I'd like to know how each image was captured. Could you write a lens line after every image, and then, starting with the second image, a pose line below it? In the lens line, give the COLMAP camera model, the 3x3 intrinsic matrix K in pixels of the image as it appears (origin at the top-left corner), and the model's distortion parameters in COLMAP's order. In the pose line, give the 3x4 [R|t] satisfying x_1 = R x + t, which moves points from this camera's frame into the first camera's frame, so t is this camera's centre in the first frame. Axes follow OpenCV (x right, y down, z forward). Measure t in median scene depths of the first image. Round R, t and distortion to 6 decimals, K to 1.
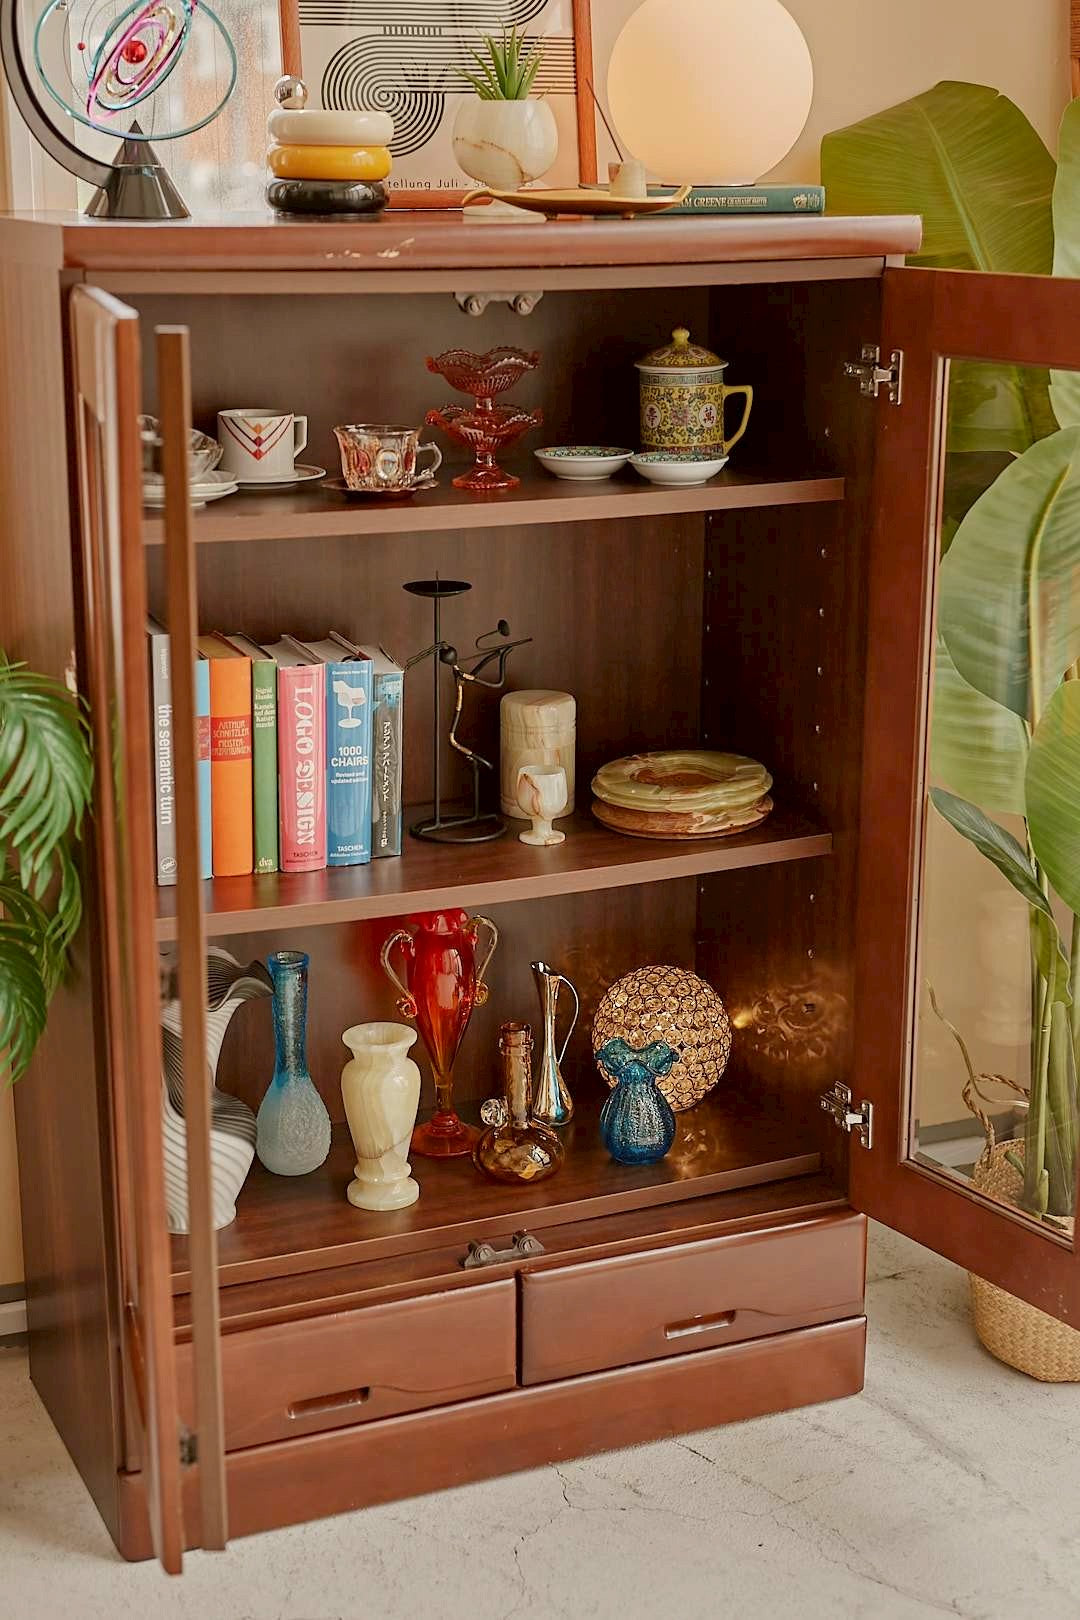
lens RADIAL K [[2455.6, 0, 536.1], [0, 2455.6, 798.3], [0, 0, 1]] dist [0.003368, 0.000000]
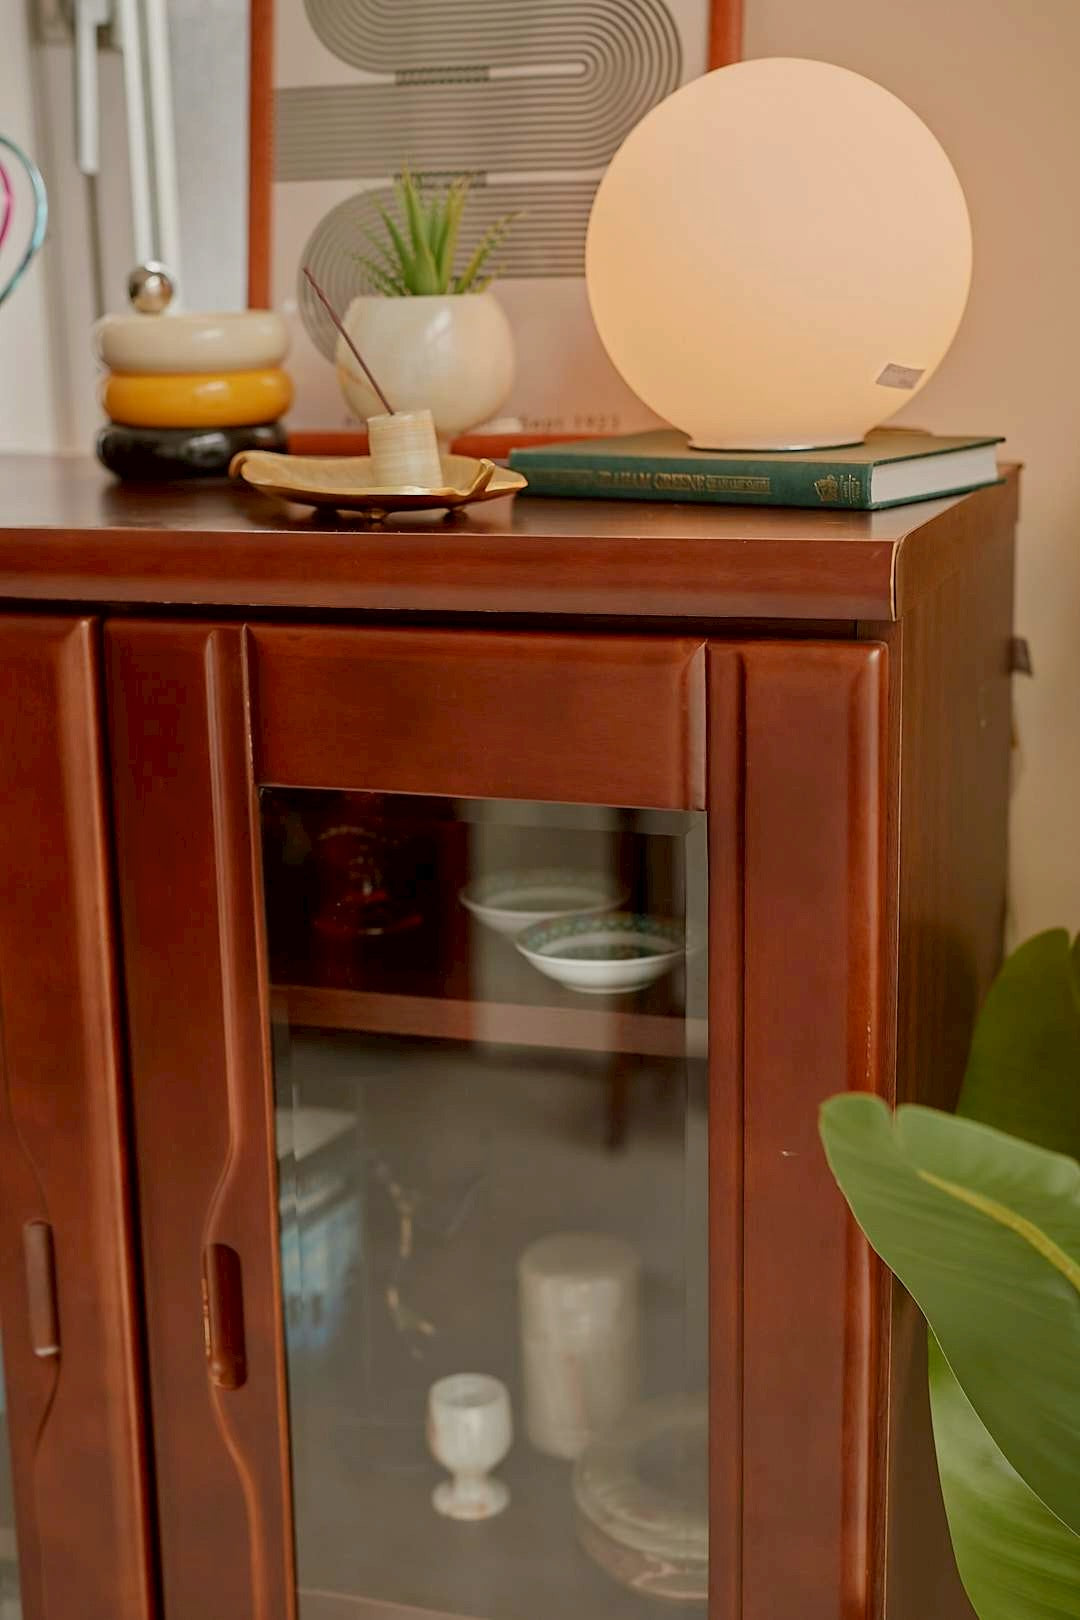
lens RADIAL K [[2272.3, 0, 528.7], [0, 2272.3, 804.7], [0, 0, 1]] dist [0.004964, 0.000000]
pose [[0.722061, 0.143246, -0.676837, 0.384578], [-0.157971, 0.986622, 0.040283, -0.185237], [0.673553, 0.077834, 0.735030, 0.610689]]
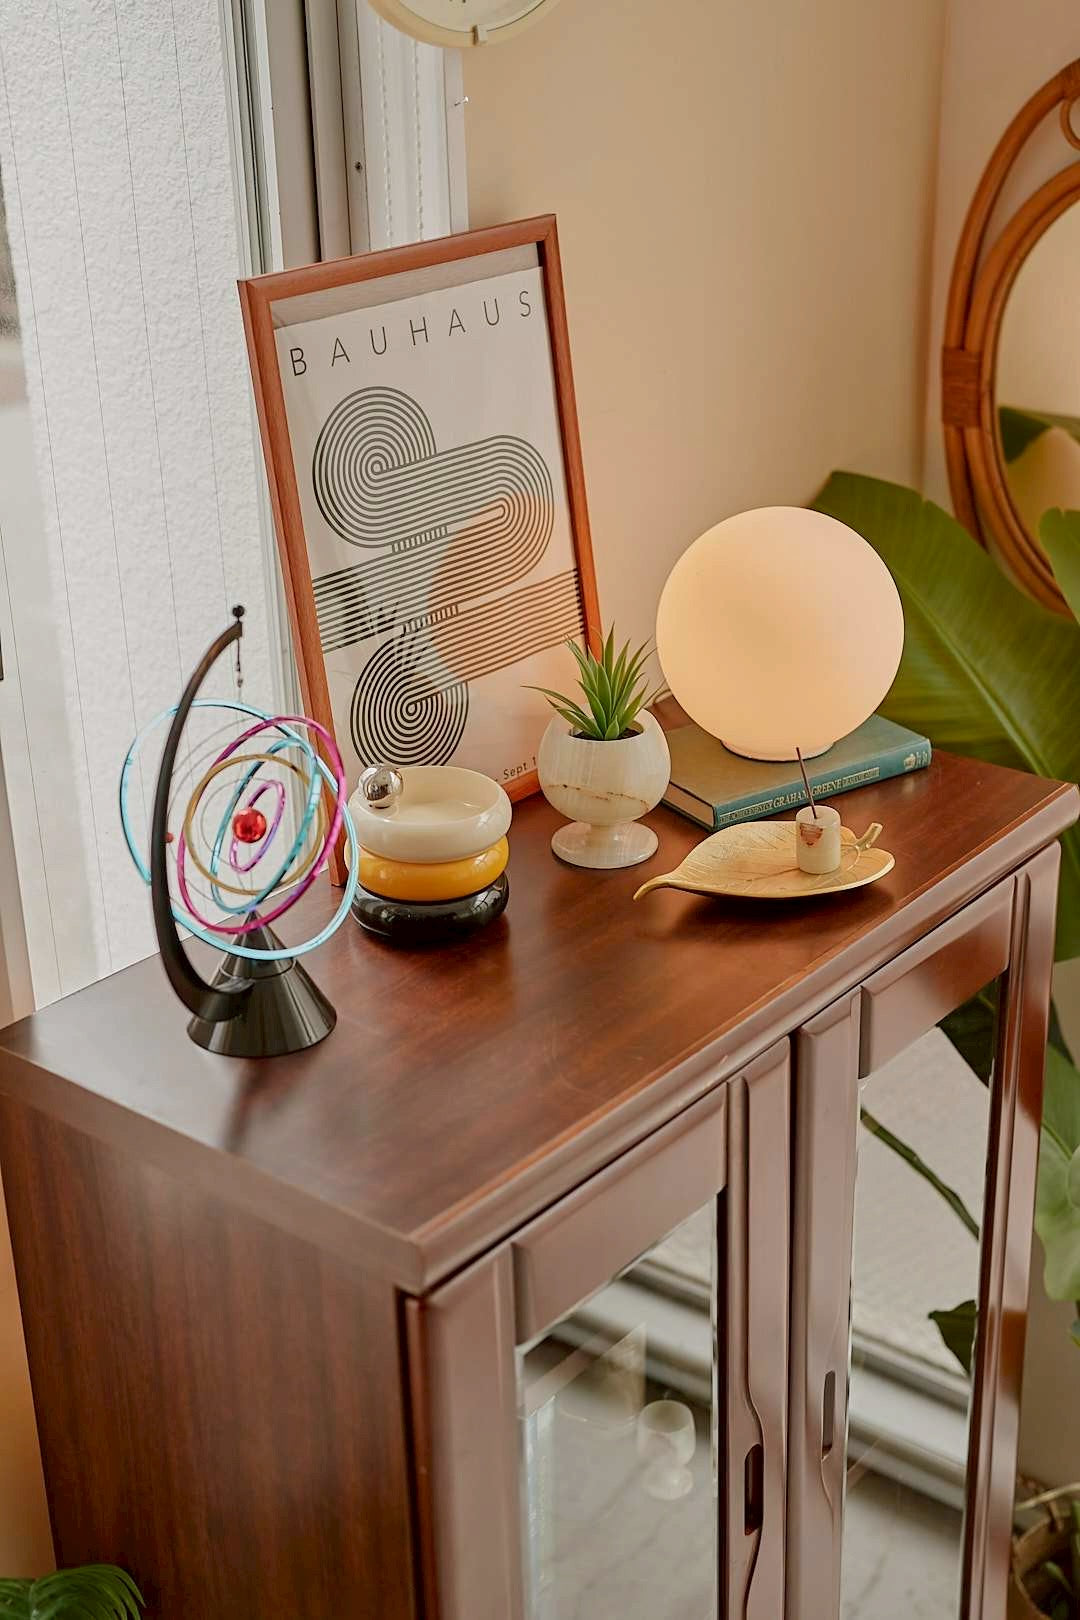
lens RADIAL K [[2272.3, 0, 540.5], [0, 2272.3, 796.1], [0, 0, 1]] dist [0.004964, 0.000000]
pose [[0.889720, -0.203365, 0.408707, -0.329896], [0.142658, 0.974313, 0.174248, -0.383377], [-0.433644, -0.096727, 0.895878, 0.338252]]
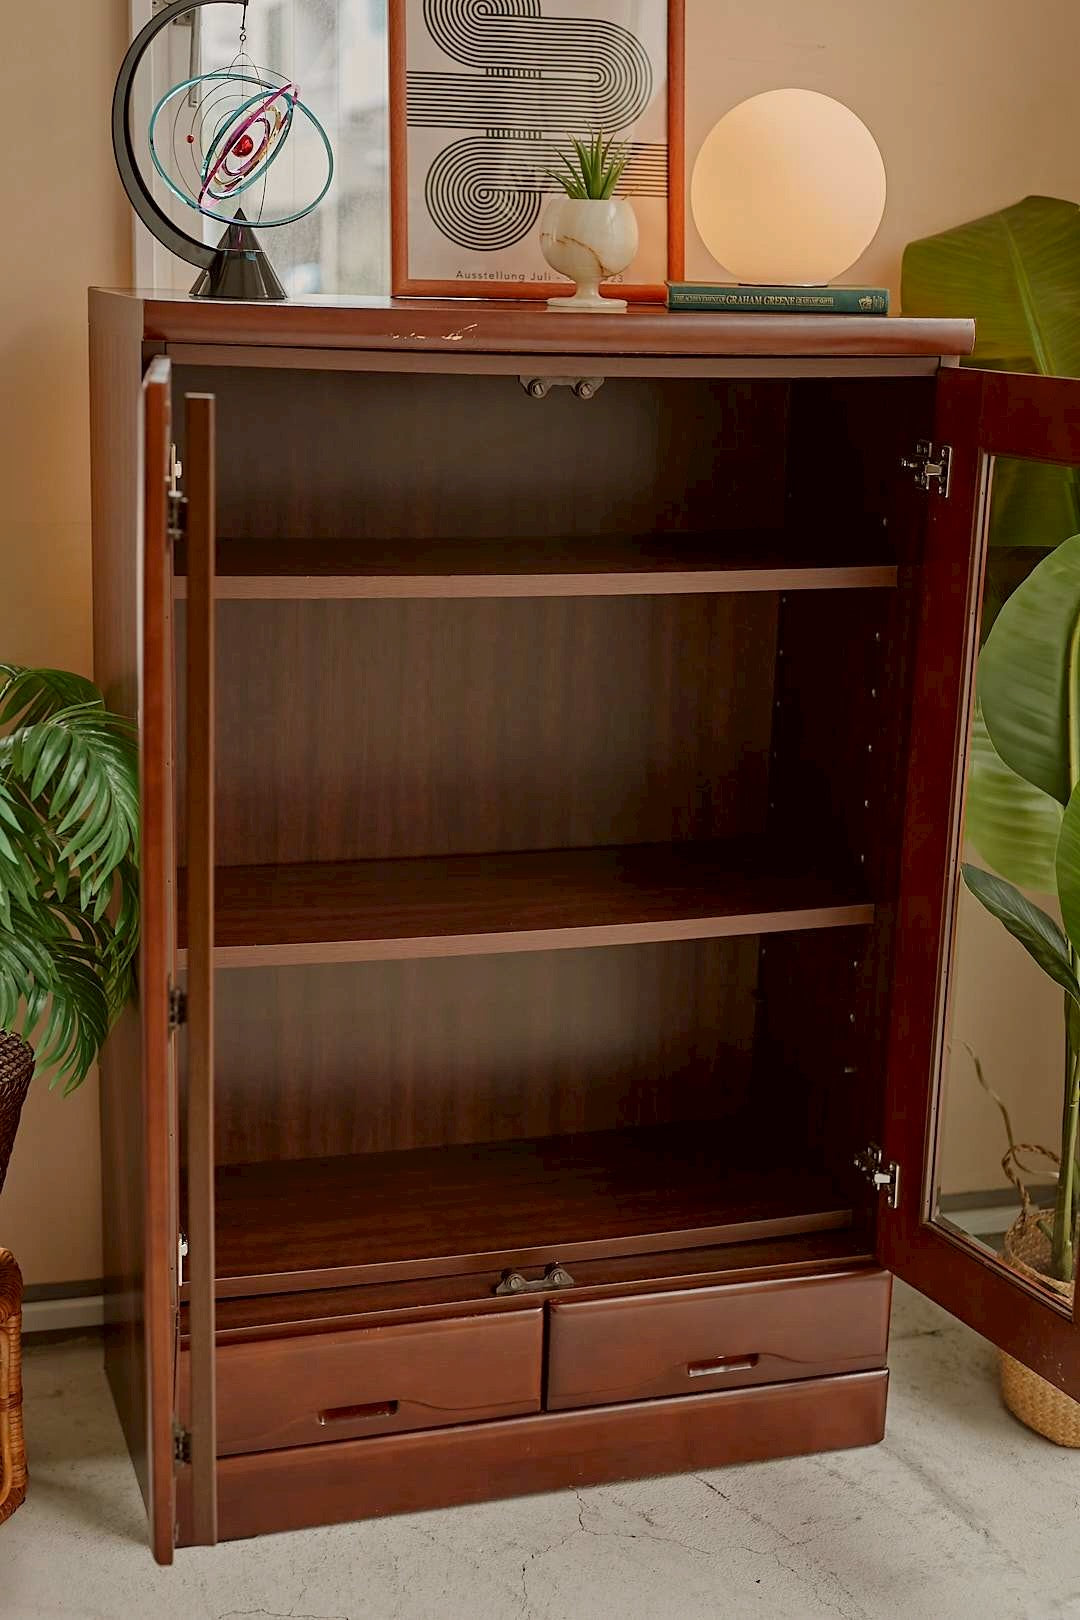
lens RADIAL K [[2272.3, 0, 540.3], [0, 2272.3, 797.1], [0, 0, 1]] dist [0.004964, 0.000000]
pose [[0.994196, 0.052163, -0.094089, 0.070493], [-0.054655, 0.998214, -0.024109, -0.000020], [0.092663, 0.029111, 0.995272, 0.021548]]
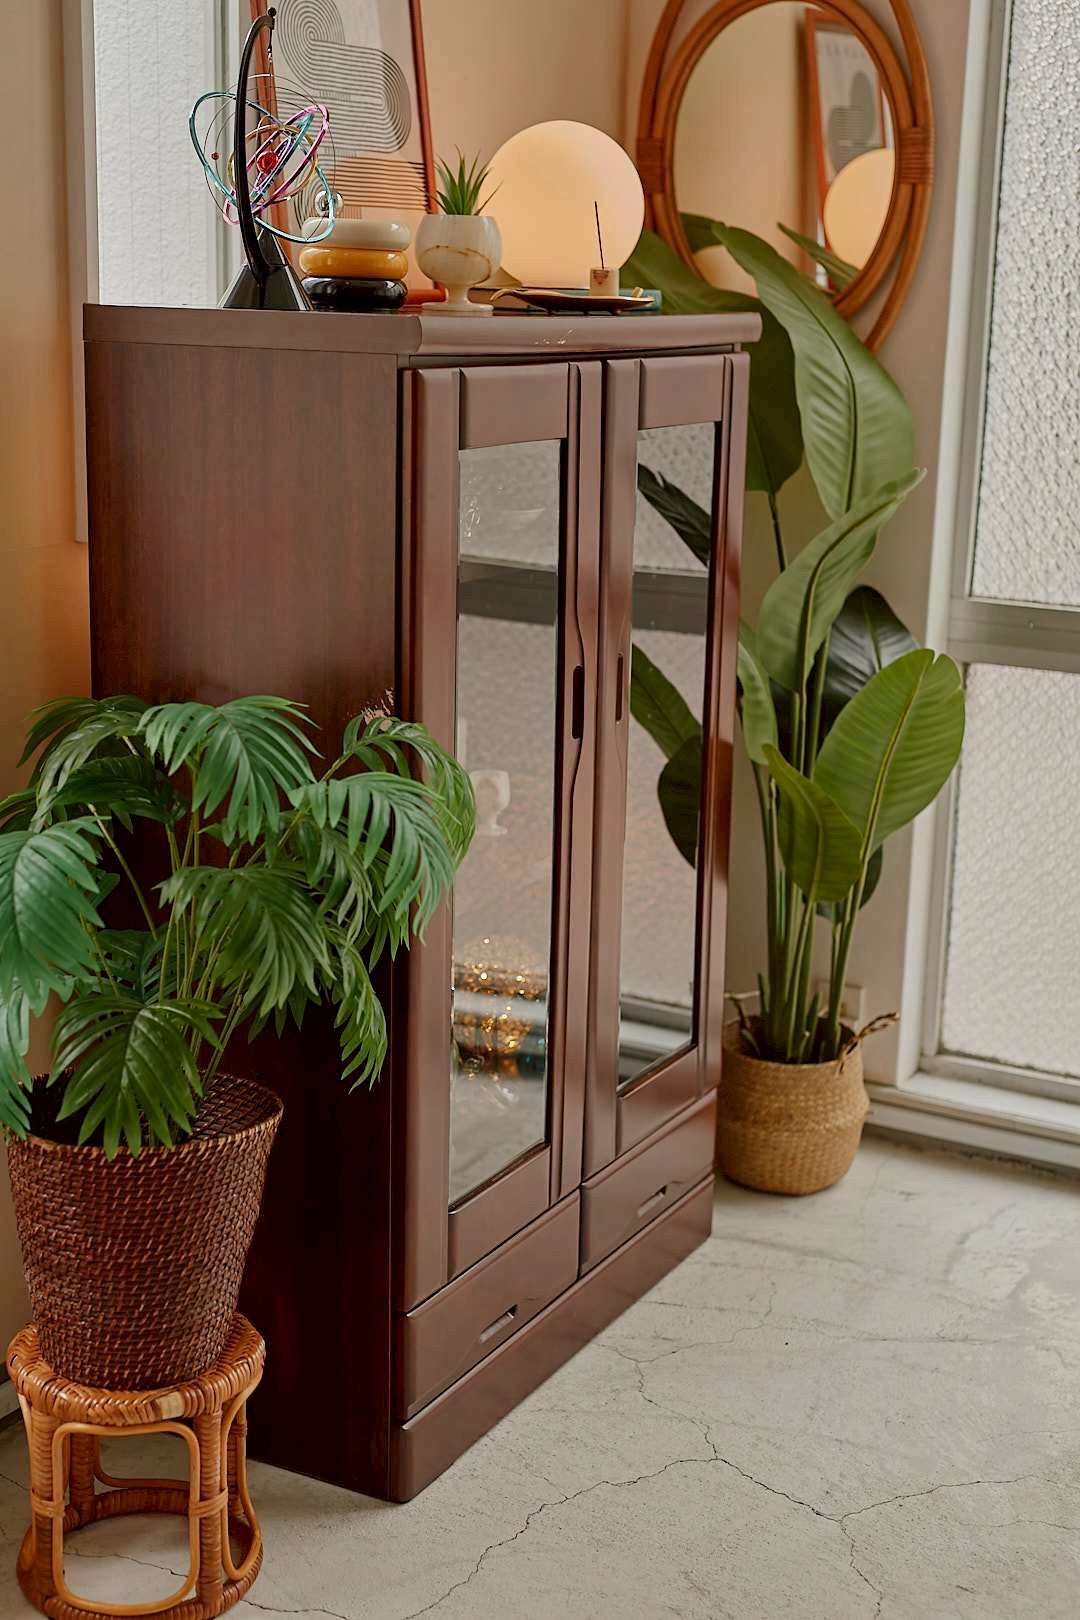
lens RADIAL K [[2272.3, 0, 528.0], [0, 2272.3, 812.3], [0, 0, 1]] dist [0.004964, 0.000000]
pose [[0.791854, -0.126060, 0.597558, -0.670035], [0.138083, 0.990082, 0.025885, -0.019673], [-0.594895, 0.062016, 0.801408, 0.107906]]
